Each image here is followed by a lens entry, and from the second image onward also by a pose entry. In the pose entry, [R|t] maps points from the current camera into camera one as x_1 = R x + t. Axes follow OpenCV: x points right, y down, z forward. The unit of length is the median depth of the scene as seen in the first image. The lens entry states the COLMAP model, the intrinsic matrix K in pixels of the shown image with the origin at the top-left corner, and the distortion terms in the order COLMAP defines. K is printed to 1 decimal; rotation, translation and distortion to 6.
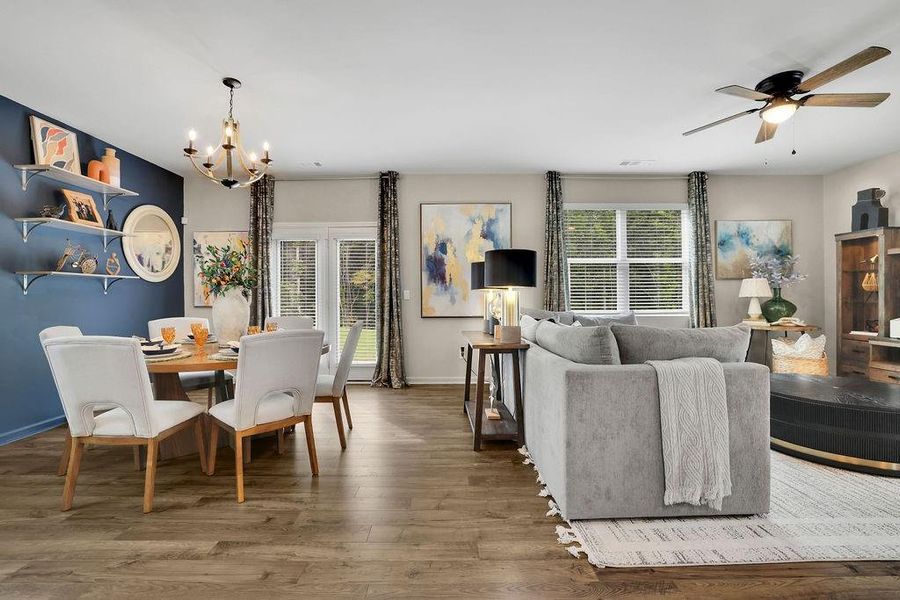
lens RADIAL K [[386.5, 0, 445.3], [0, 386.5, 295.6], [0, 0, 1]] dist [-0.045870, 0.014884]
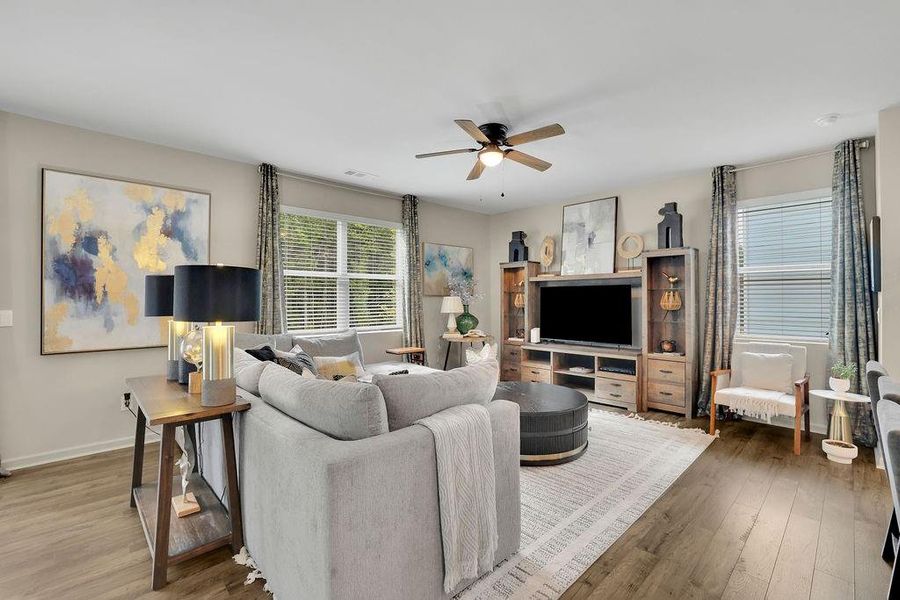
lens RADIAL K [[386.5, 0, 445.3], [0, 386.5, 295.6], [0, 0, 1]] dist [-0.045870, 0.014884]
pose [[0.732841, 0.008768, 0.680343, 0.003696], [-0.003211, 0.999950, -0.009428, -0.038831], [-0.680392, 0.004725, 0.732833, 0.157494]]
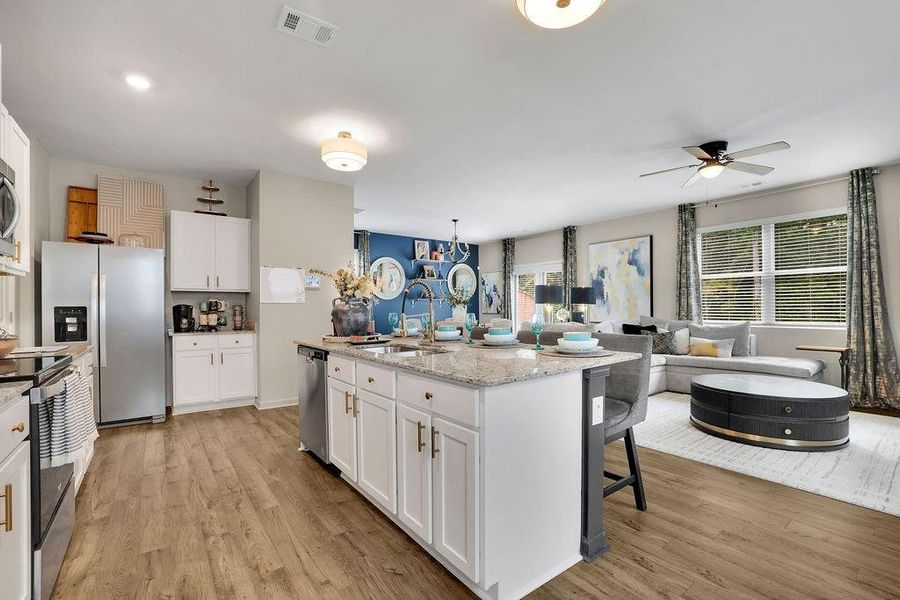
lens RADIAL K [[386.5, 0, 445.3], [0, 386.5, 295.6], [0, 0, 1]] dist [-0.045870, 0.014884]
pose [[0.604205, -0.025747, -0.796412, 0.877080], [0.003356, 0.999551, -0.029767, -0.004734], [0.796821, 0.015313, 0.604021, -0.350642]]
